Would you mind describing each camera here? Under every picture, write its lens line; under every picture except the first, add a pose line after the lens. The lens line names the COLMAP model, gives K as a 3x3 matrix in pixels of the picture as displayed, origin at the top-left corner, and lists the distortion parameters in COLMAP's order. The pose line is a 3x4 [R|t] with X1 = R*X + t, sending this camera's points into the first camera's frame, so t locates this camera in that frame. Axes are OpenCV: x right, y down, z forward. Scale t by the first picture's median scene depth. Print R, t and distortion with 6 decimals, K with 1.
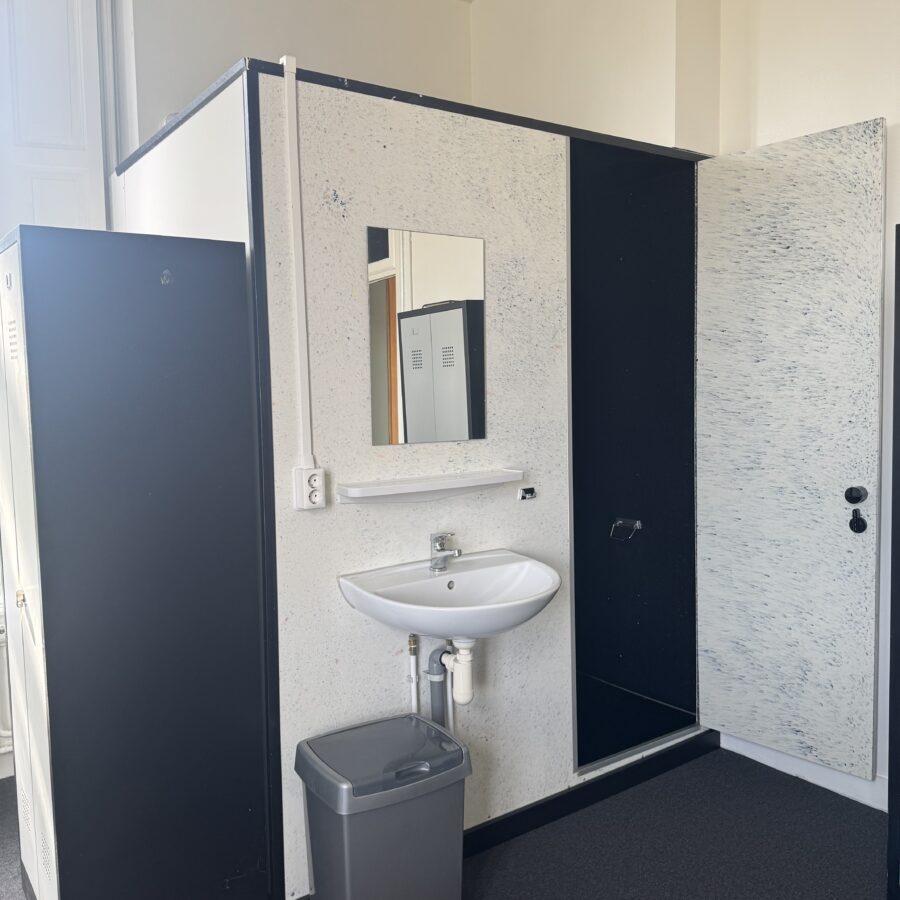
lens RADIAL K [[823.4, 0, 450.0], [0, 823.4, 450.0], [0, 0, 1]] dist [0.123416, -0.230777]
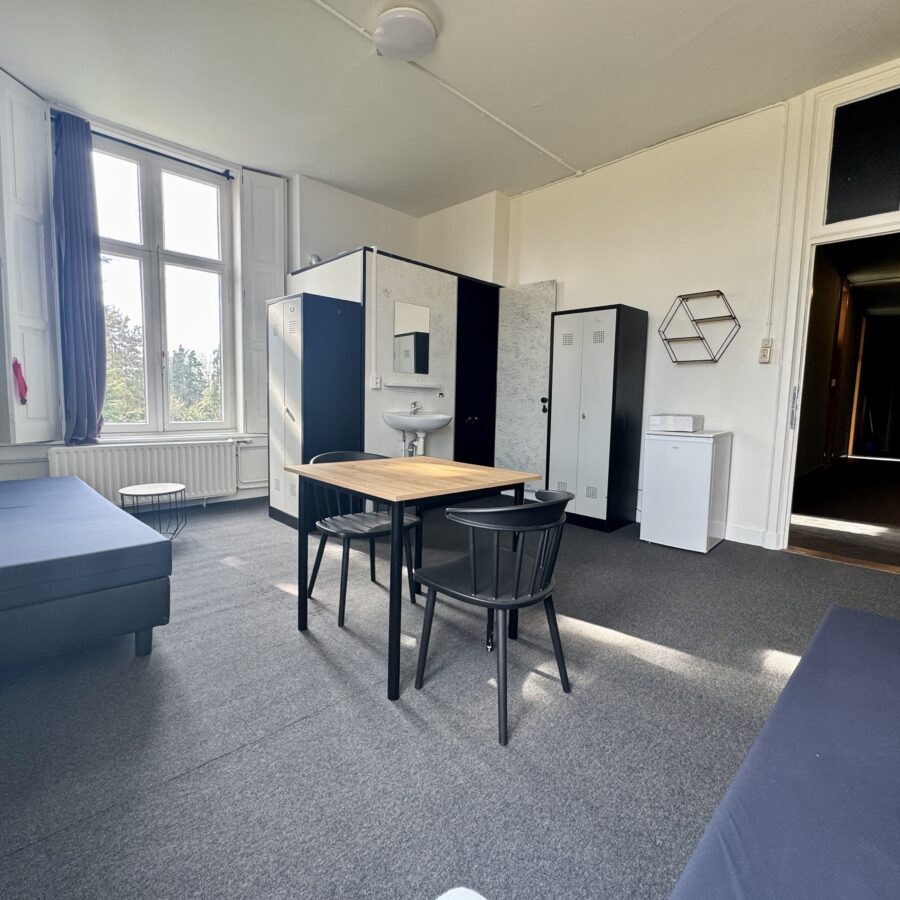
lens RADIAL K [[492.6, 0, 450.0], [0, 492.6, 450.0], [0, 0, 1]] dist [0.013178, -0.001293]
pose [[0.985214, 0.029891, 0.168700, -0.178160], [-0.032394, 0.999402, 0.012102, 0.244841], [-0.168237, -0.017388, 0.985593, -0.811517]]
